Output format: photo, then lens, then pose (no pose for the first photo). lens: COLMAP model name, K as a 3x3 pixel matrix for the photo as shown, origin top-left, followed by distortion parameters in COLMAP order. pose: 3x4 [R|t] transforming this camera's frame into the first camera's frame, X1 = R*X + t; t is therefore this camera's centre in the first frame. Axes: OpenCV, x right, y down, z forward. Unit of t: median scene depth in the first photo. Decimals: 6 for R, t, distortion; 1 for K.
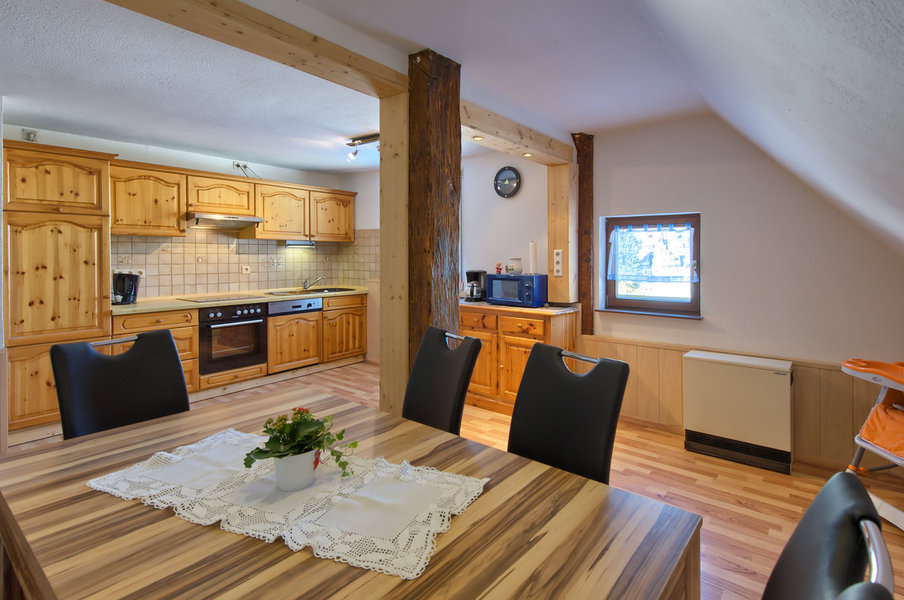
lens RADIAL K [[468.8, 0, 452.0], [0, 468.8, 300.0], [0, 0, 1]] dist [0.002765, 0.000039]
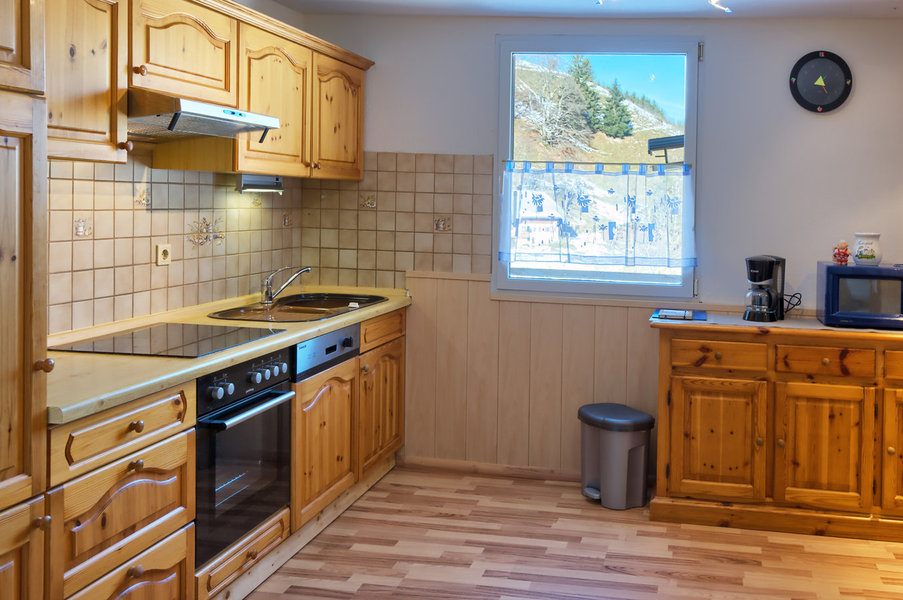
lens RADIAL K [[938.9, 0, 451.5], [0, 938.9, 300.0], [0, 0, 1]] dist [-0.022902, -0.001859]
pose [[0.871440, -0.032872, 0.489399, -0.703737], [0.022435, 0.999379, 0.027178, -0.051513], [-0.489988, -0.012704, 0.871636, 0.309861]]
